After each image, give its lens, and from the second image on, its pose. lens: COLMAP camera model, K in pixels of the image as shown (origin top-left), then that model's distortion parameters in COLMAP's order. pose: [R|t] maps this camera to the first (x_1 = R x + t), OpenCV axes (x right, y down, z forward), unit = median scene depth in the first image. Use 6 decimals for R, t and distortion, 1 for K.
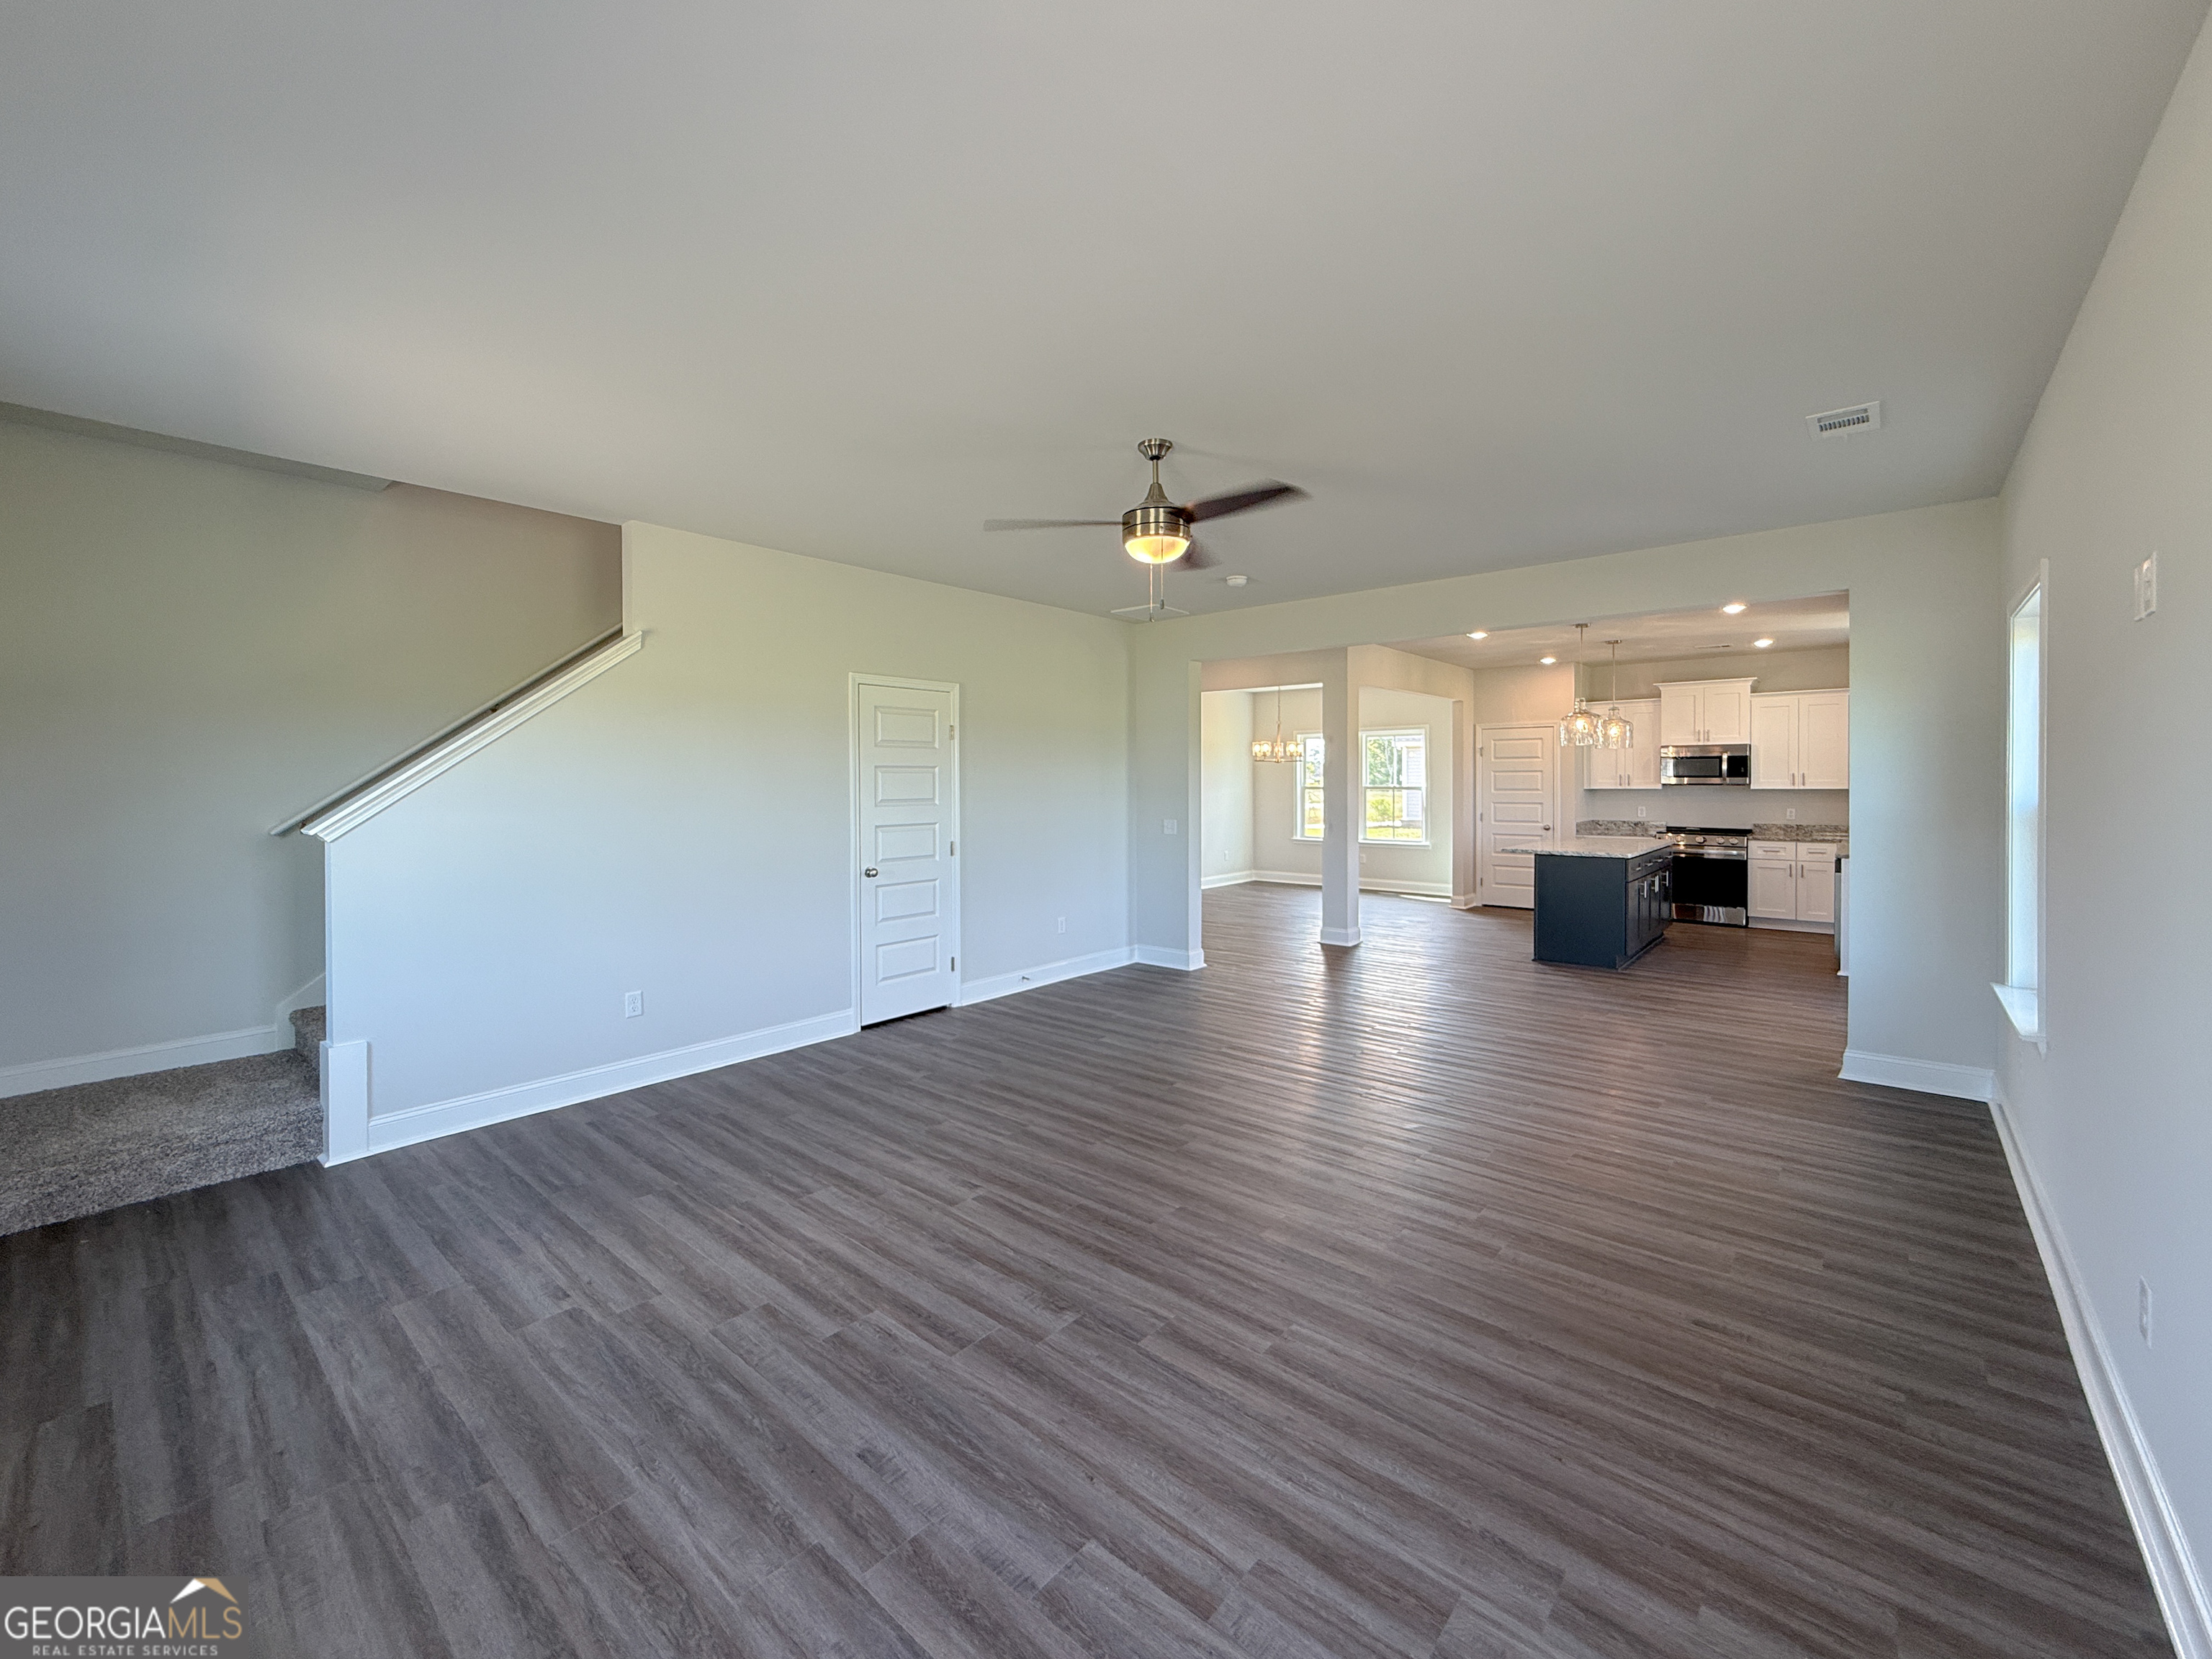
lens RADIAL K [[890.2, 0, 1070.3], [0, 890.2, 786.2], [0, 0, 1]] dist [-0.001342, 0.000331]
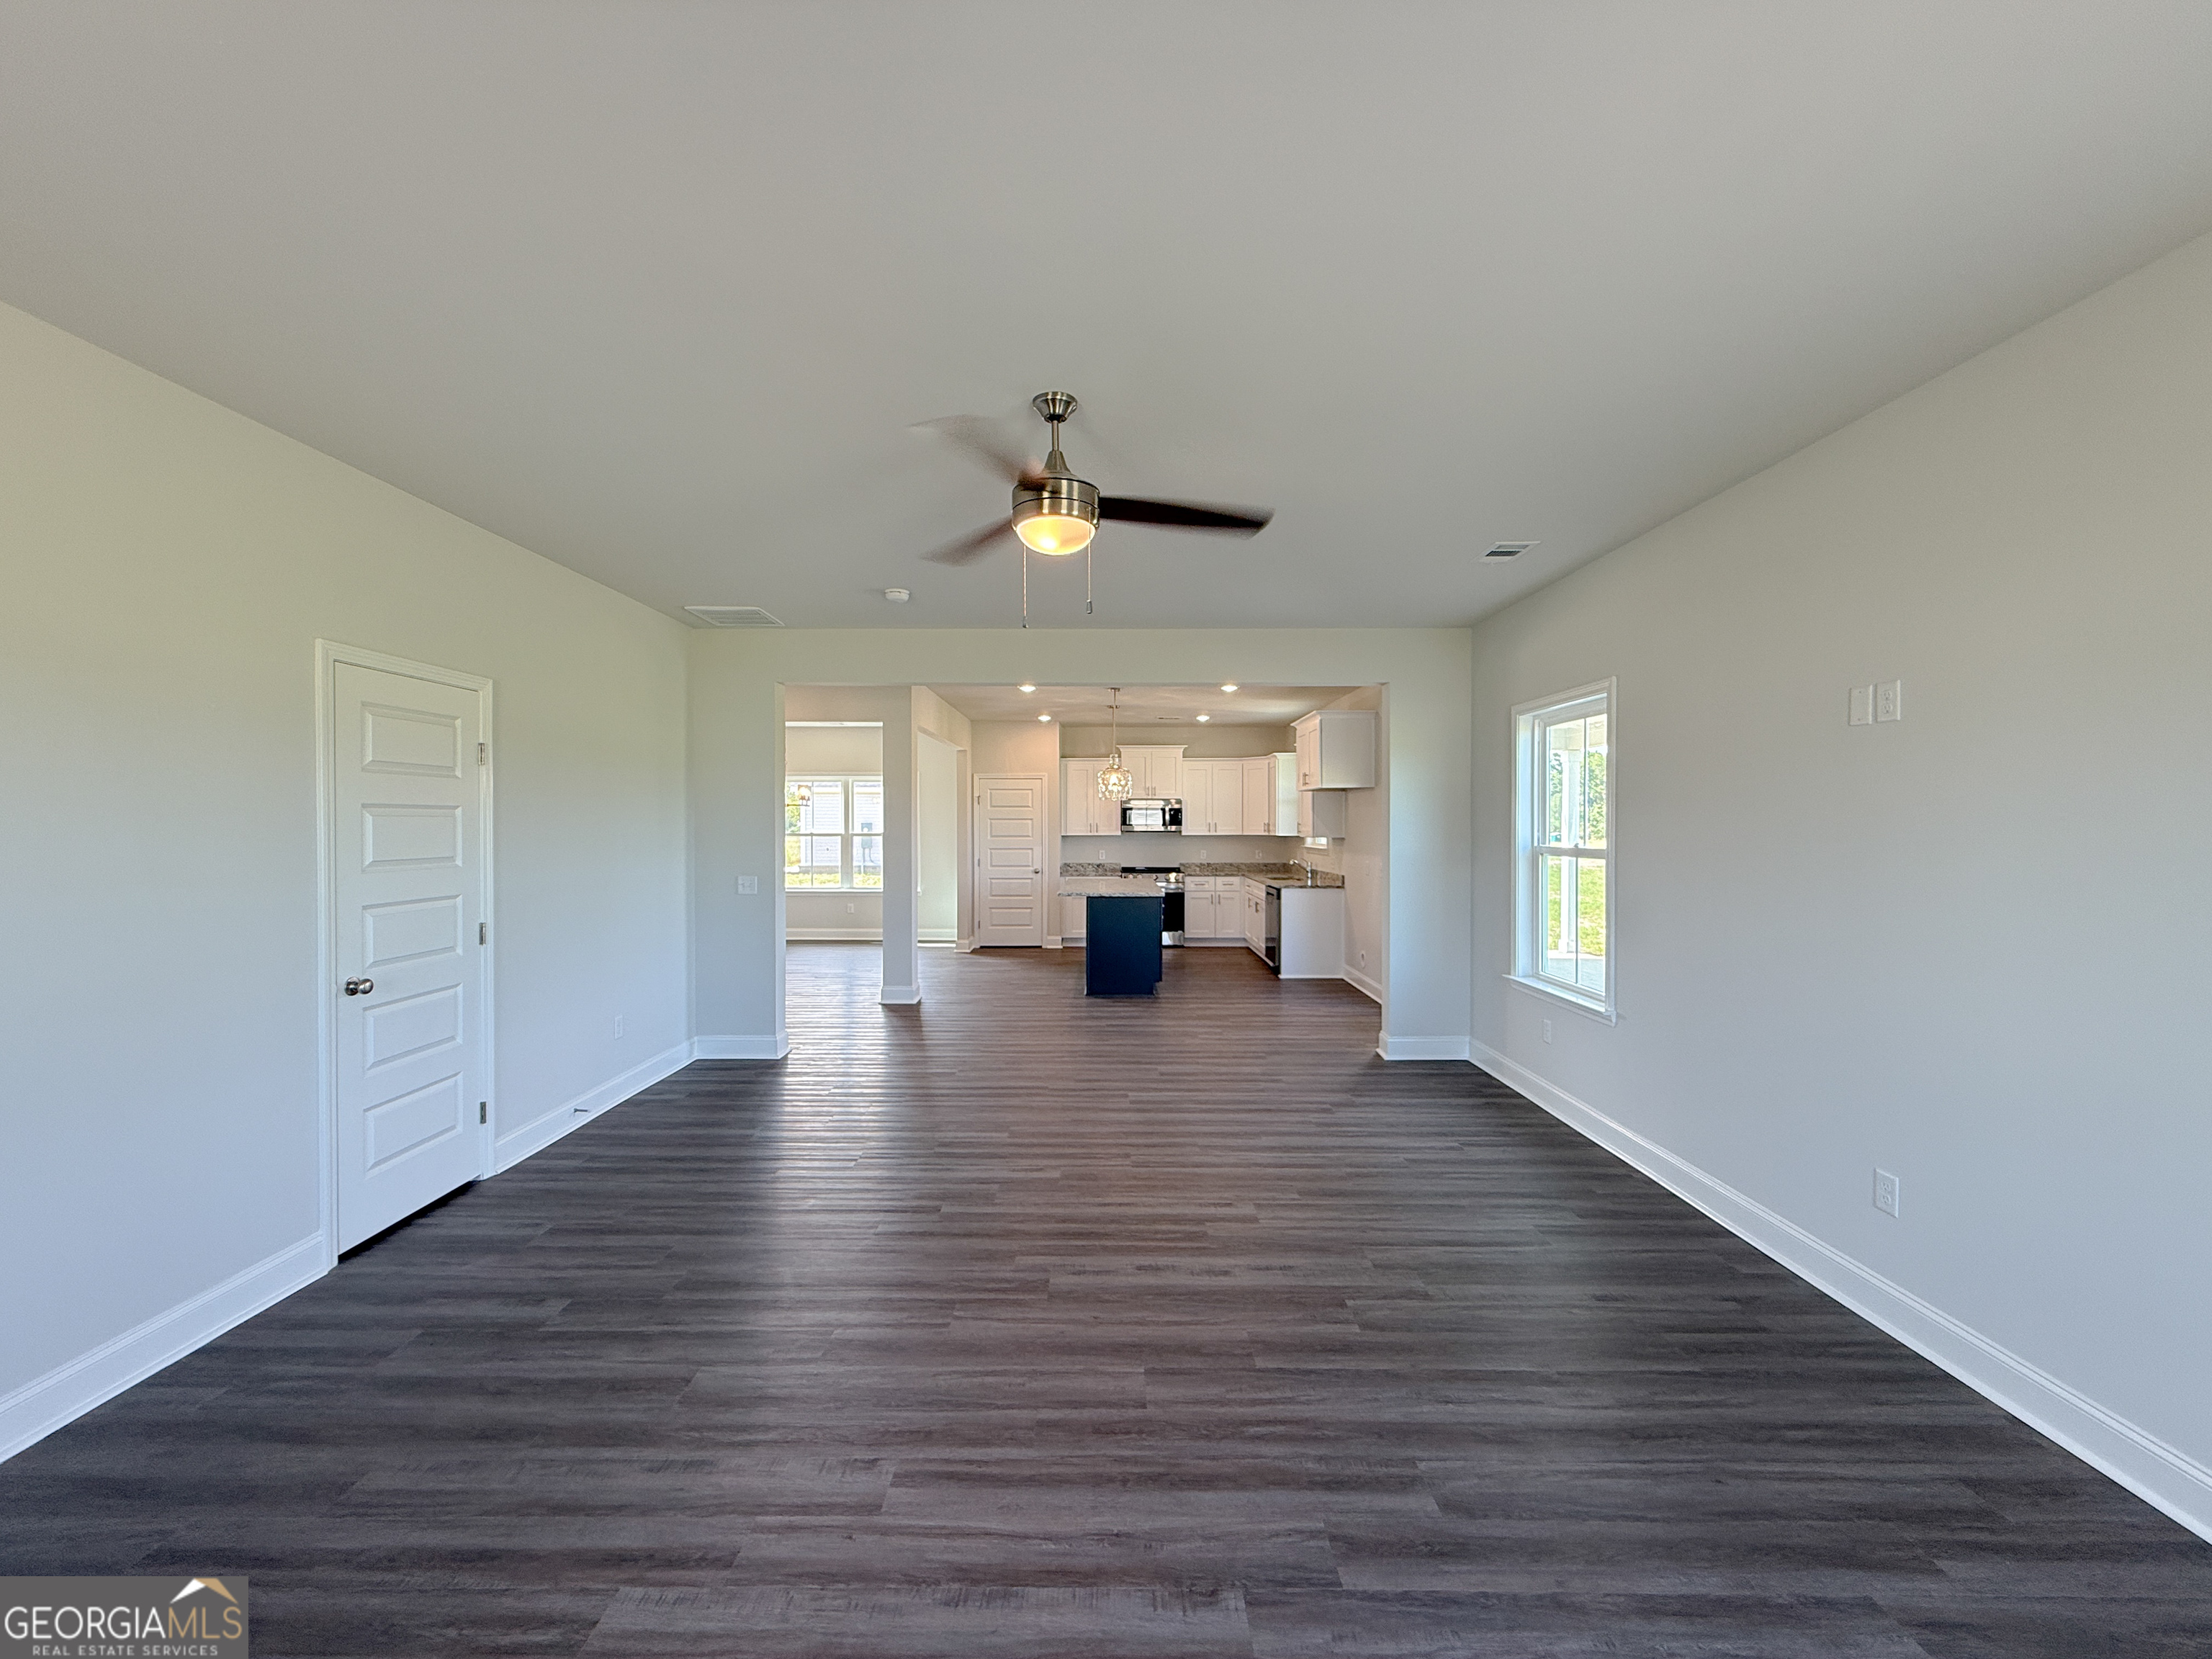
lens RADIAL K [[890.2, 0, 1097.1], [0, 890.2, 828.7], [0, 0, 1]] dist [-0.001342, 0.000331]
pose [[0.752801, 0.000822, 0.658247, -0.224782], [0.001472, 0.999995, -0.002933, -0.003408], [-0.658246, 0.003177, 0.752796, 0.224900]]
